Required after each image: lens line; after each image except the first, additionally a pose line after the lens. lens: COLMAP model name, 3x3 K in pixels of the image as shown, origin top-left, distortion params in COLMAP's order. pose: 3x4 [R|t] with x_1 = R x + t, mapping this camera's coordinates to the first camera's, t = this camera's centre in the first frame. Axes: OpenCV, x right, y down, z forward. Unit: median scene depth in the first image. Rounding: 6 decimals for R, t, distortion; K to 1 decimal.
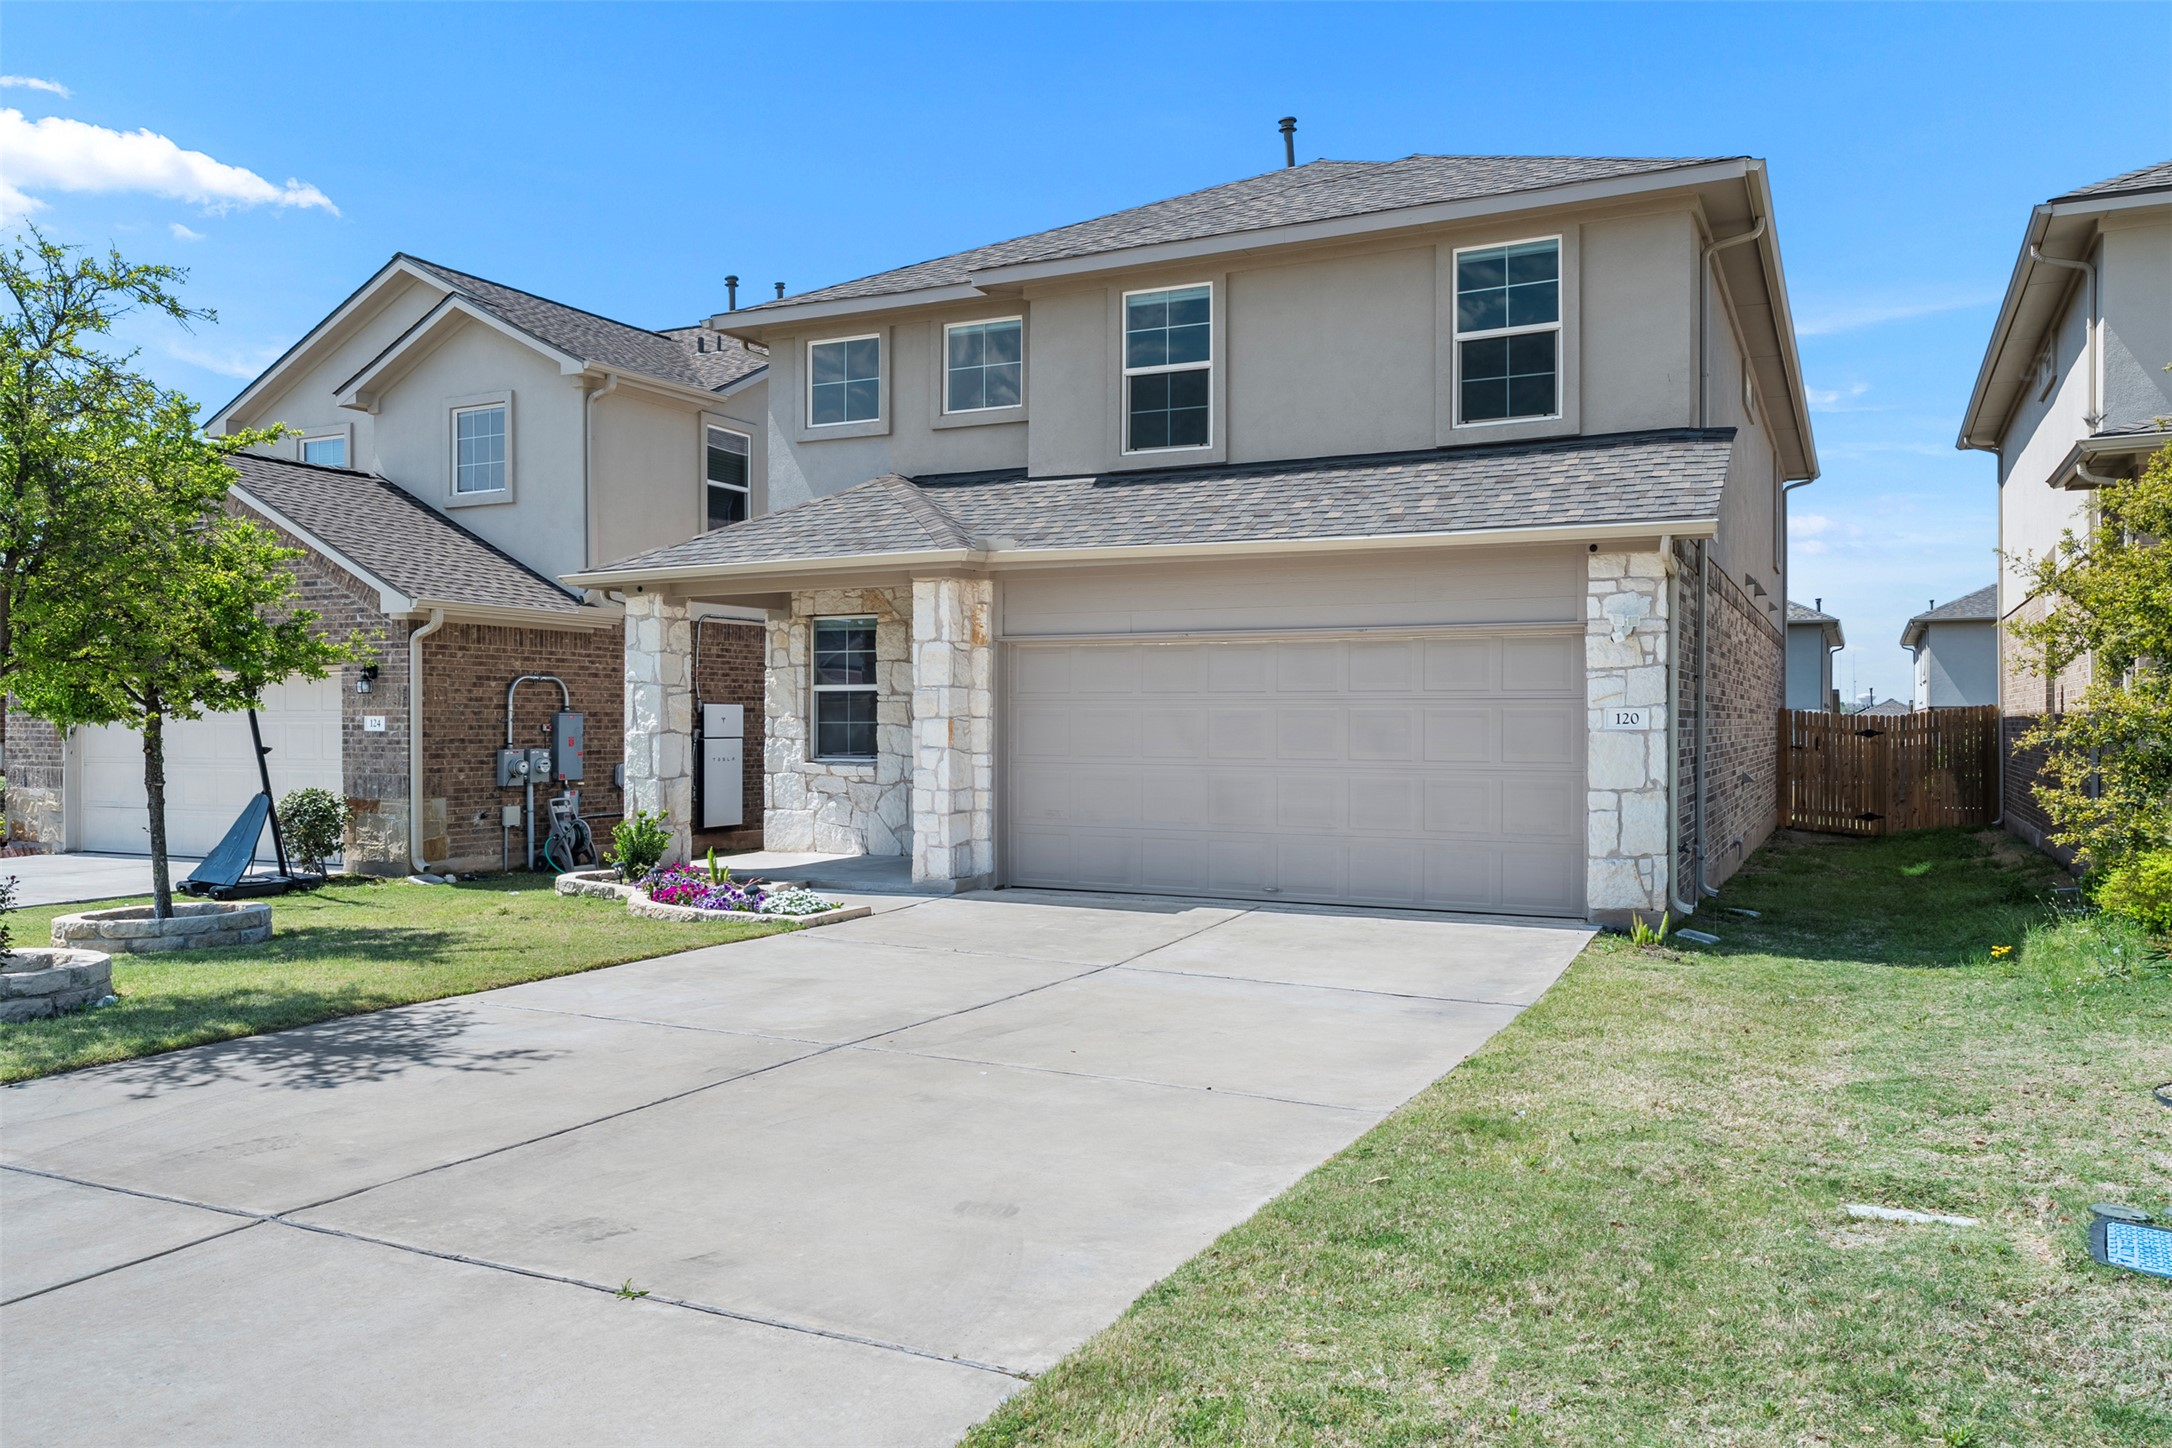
lens RADIAL K [[1587.5, 0, 1086.0], [0, 1587.5, 724.0], [0, 0, 1]] dist [0.004432, -0.002401]
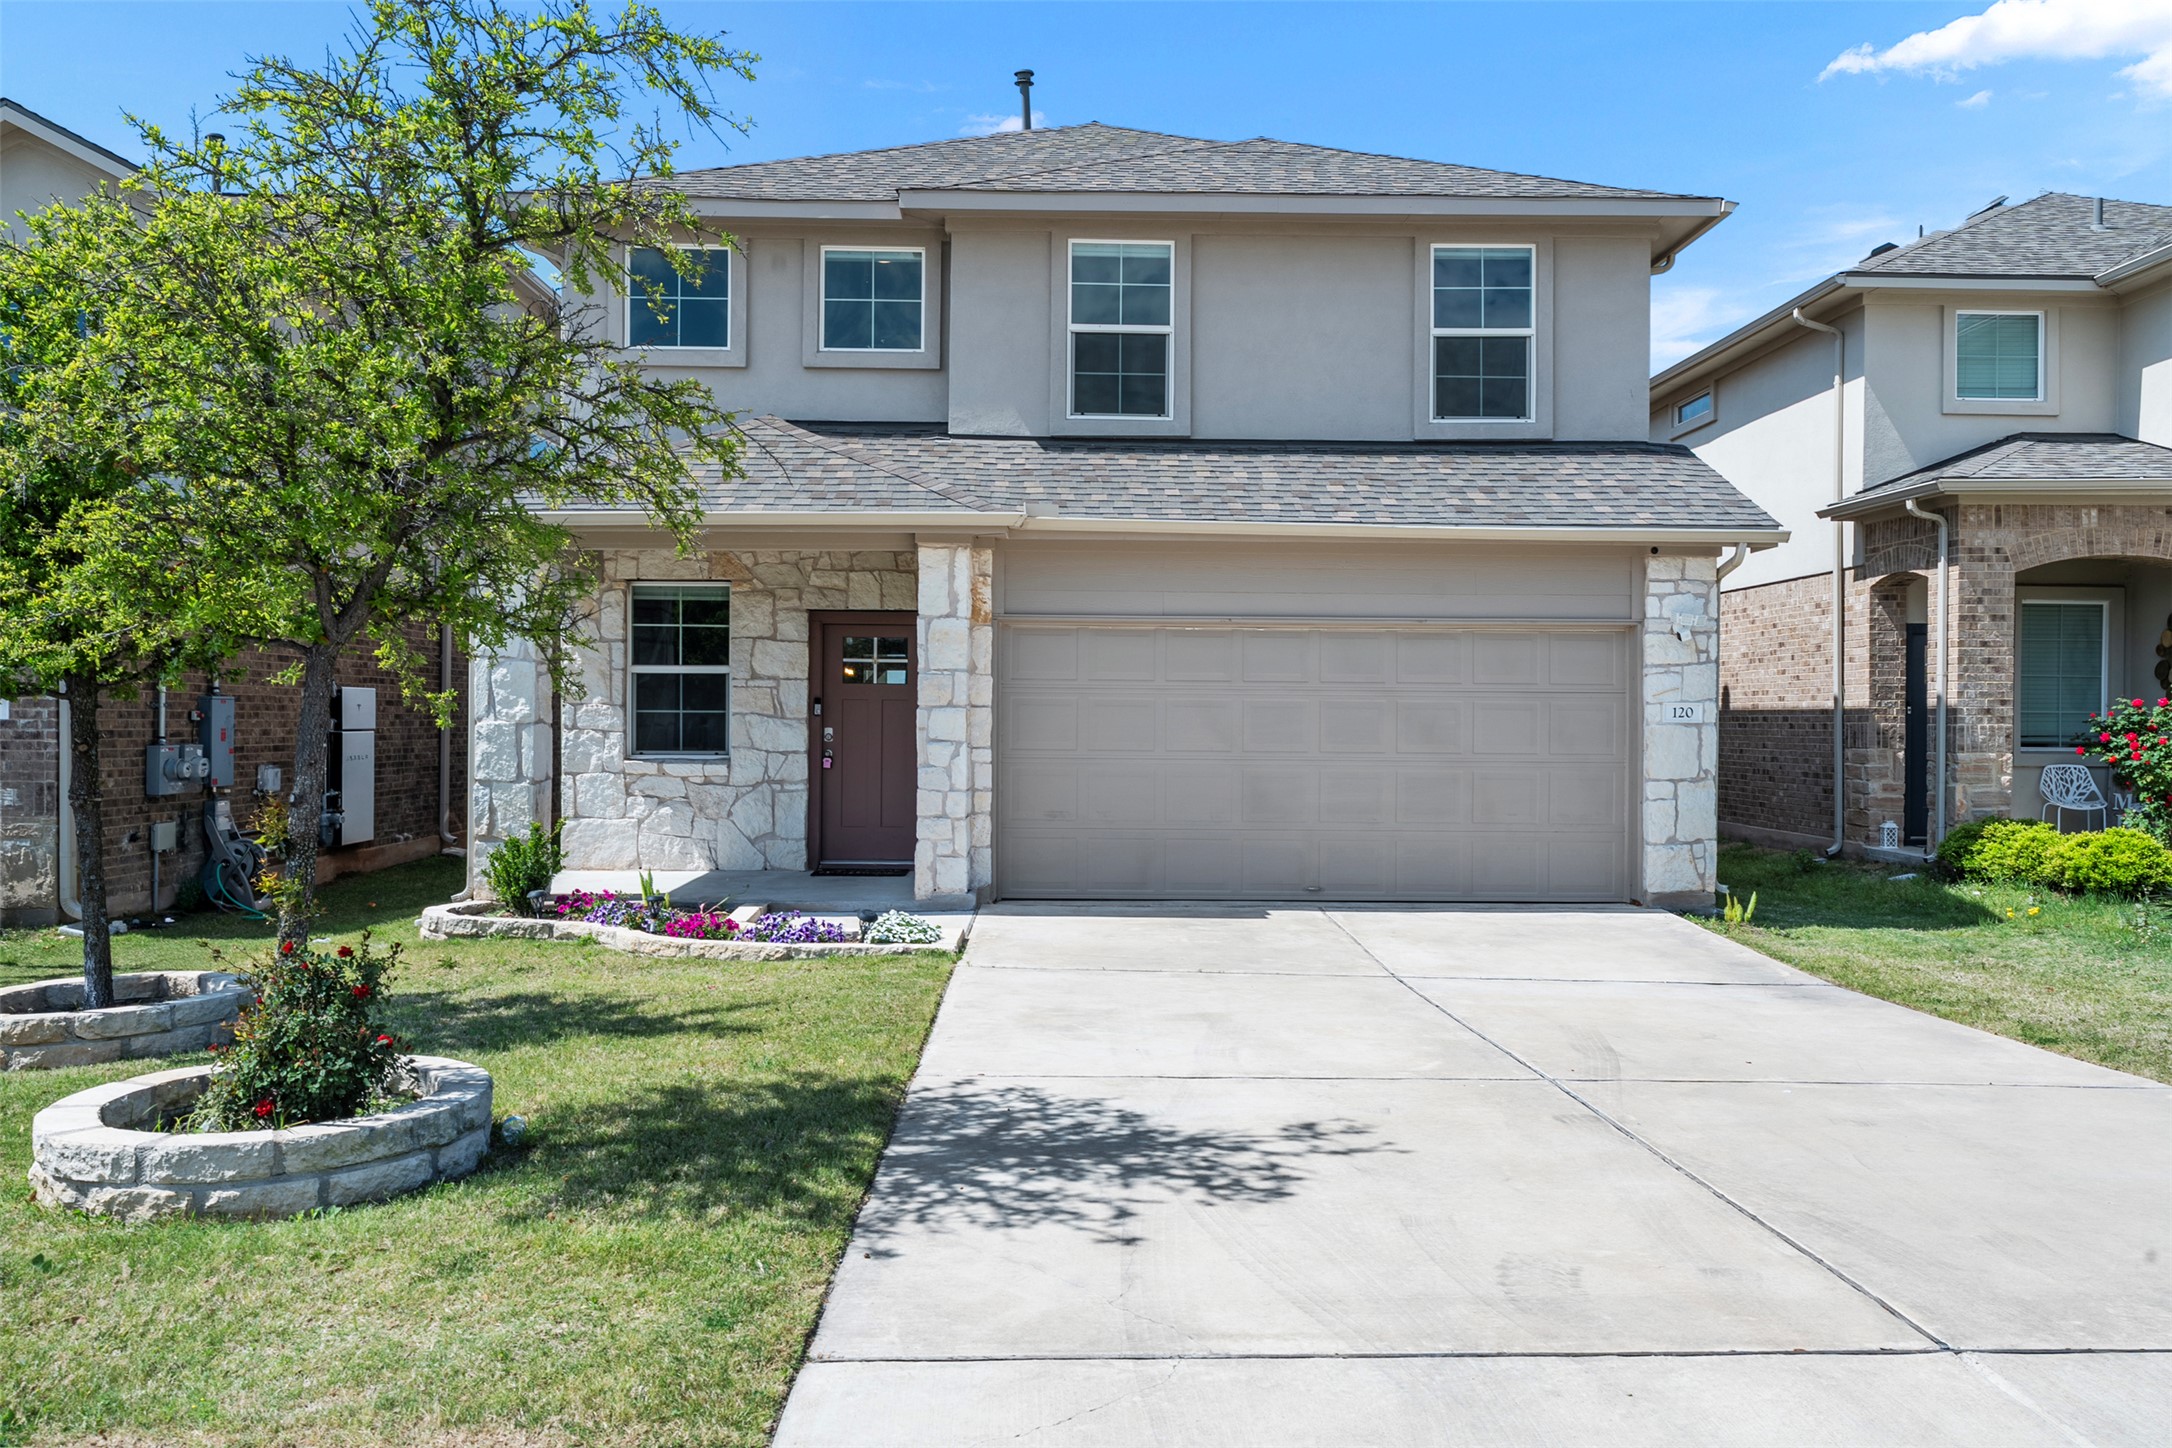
lens RADIAL K [[1656.4, 0, 1086.0], [0, 1656.4, 724.0], [0, 0, 1]] dist [0.004404, 0.001610]
pose [[0.885931, 0.002837, 0.463808, -0.404577], [-0.004789, 0.999984, 0.003032, 0.002189], [-0.463792, -0.004907, 0.885930, 0.154916]]
